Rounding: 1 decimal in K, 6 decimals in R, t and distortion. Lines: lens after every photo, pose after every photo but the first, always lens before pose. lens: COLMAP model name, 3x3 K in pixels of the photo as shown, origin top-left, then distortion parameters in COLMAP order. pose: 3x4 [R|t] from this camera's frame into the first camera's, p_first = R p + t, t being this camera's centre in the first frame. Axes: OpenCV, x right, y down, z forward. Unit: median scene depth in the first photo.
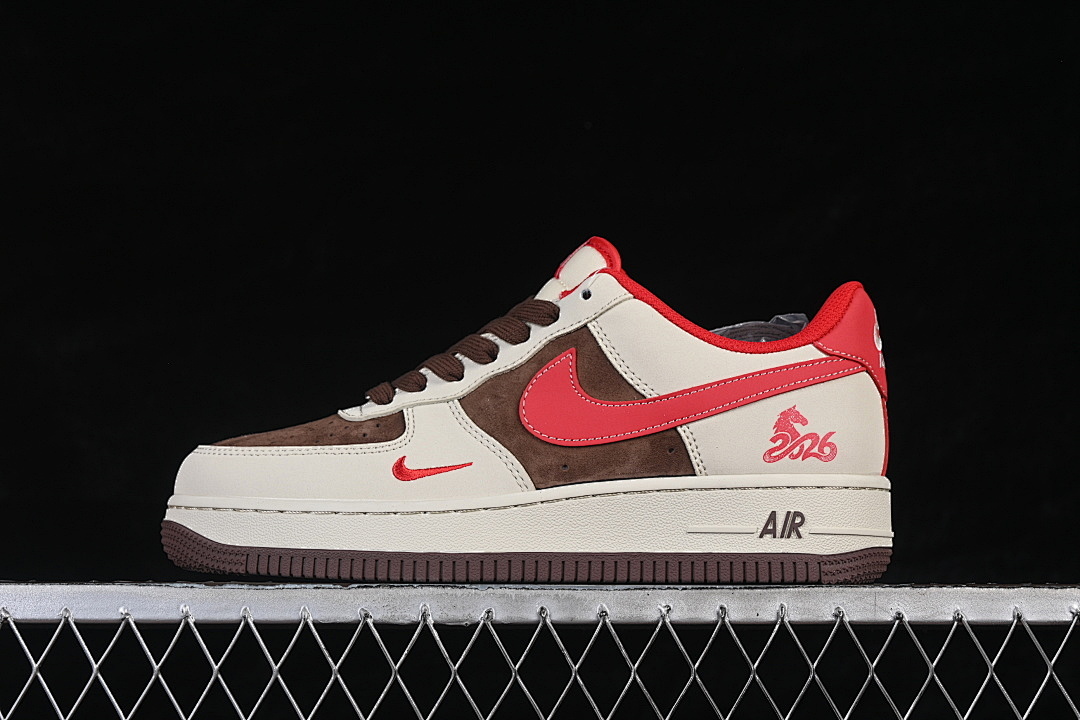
lens RADIAL K [[2309.1, 0, 540.0], [0, 2309.1, 360.0], [0, 0, 1]] dist [-0.004795, -0.141451]
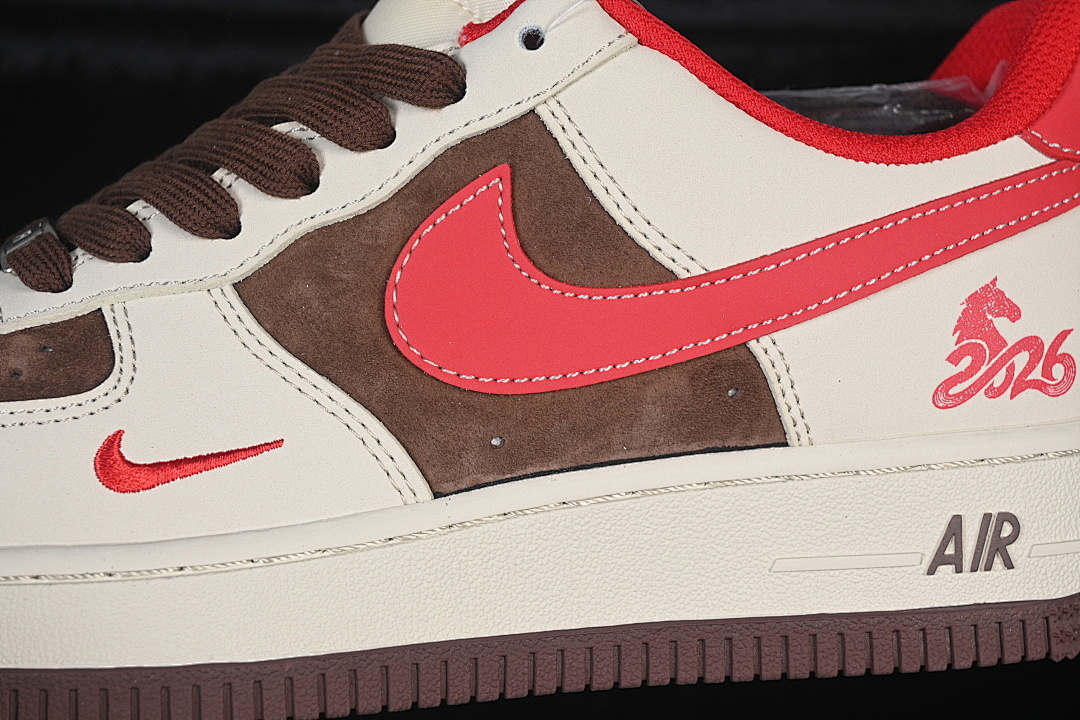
lens RADIAL K [[2309.1, 0, 540.0], [0, 2309.1, 360.0], [0, 0, 1]] dist [-0.004795, -0.141451]
pose [[0.976387, -0.055946, 0.208658, -0.070898], [0.010889, 0.977402, 0.211110, -0.060218], [-0.215754, -0.203853, 0.954932, 0.576001]]
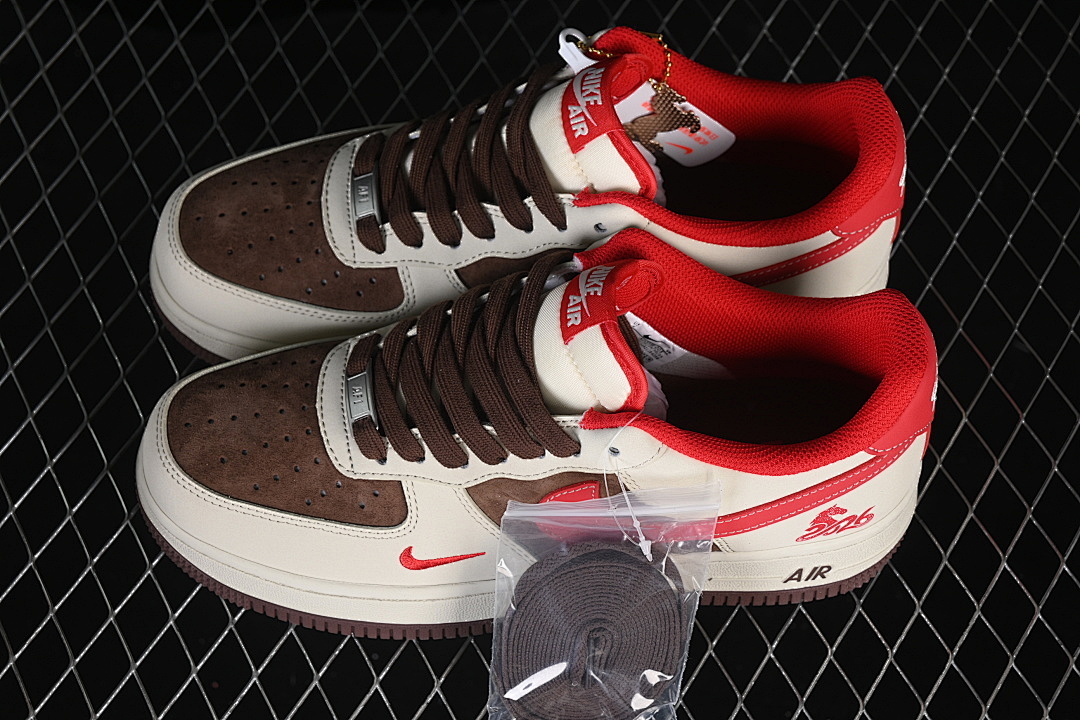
lens RADIAL K [[2309.1, 0, 540.0], [0, 2309.1, 360.0], [0, 0, 1]] dist [-0.004795, -0.141451]
pose [[0.993117, -0.092444, 0.071915, -0.066810], [-0.020848, 0.464686, 0.885230, -0.808082], [-0.115252, -0.880637, 0.459561, 0.631948]]
